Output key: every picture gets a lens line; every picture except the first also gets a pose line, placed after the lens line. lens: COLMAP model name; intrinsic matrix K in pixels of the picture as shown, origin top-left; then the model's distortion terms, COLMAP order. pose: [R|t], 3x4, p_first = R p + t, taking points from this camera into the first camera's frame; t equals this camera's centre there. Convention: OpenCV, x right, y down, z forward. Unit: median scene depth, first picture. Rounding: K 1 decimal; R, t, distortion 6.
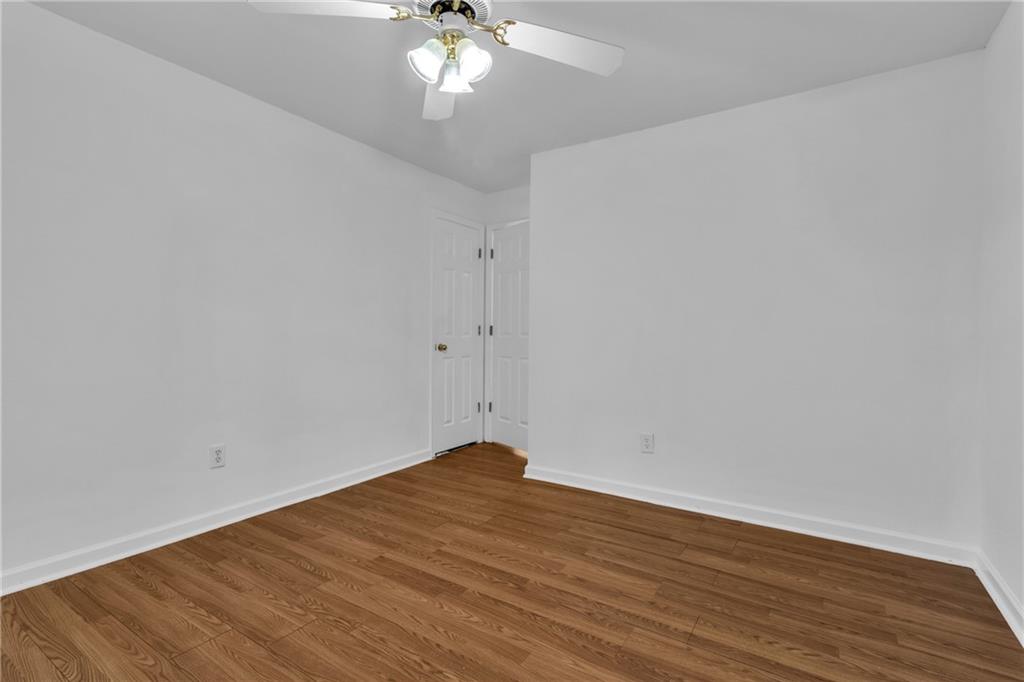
lens RADIAL K [[478.4, 0, 510.0], [0, 478.4, 338.7], [0, 0, 1]] dist [0.000366, 0.000960]
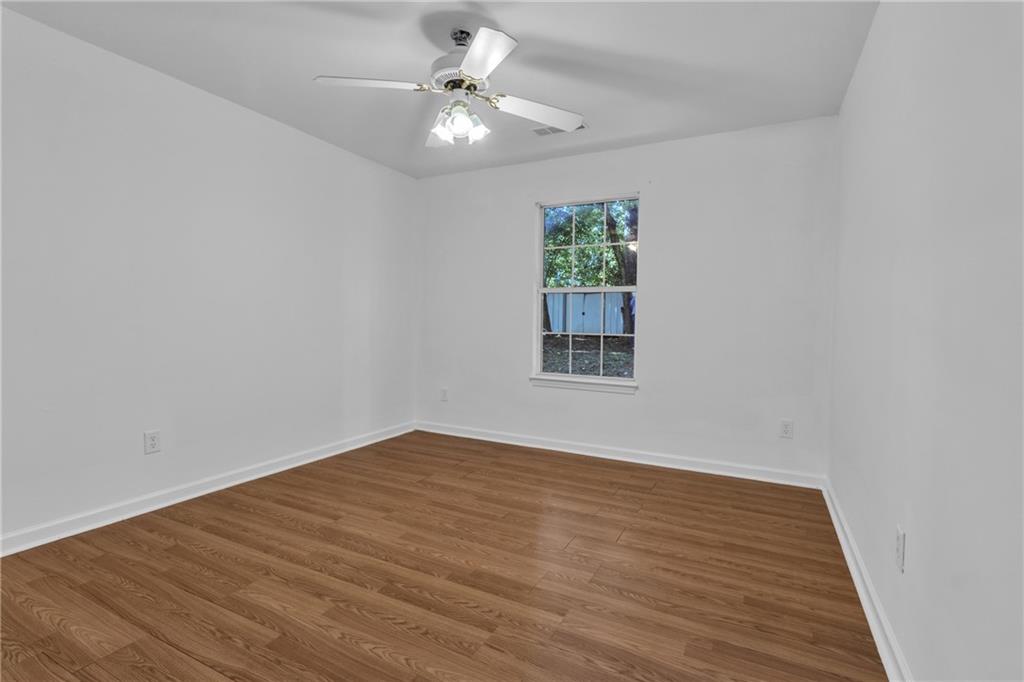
lens RADIAL K [[478.4, 0, 512.2], [0, 478.4, 339.0], [0, 0, 1]] dist [0.000366, 0.000960]
pose [[-0.994846, -0.020201, -0.099366, -0.119841], [-0.024760, 0.998686, 0.044870, -0.022902], [0.098329, 0.047100, -0.994039, 2.006495]]
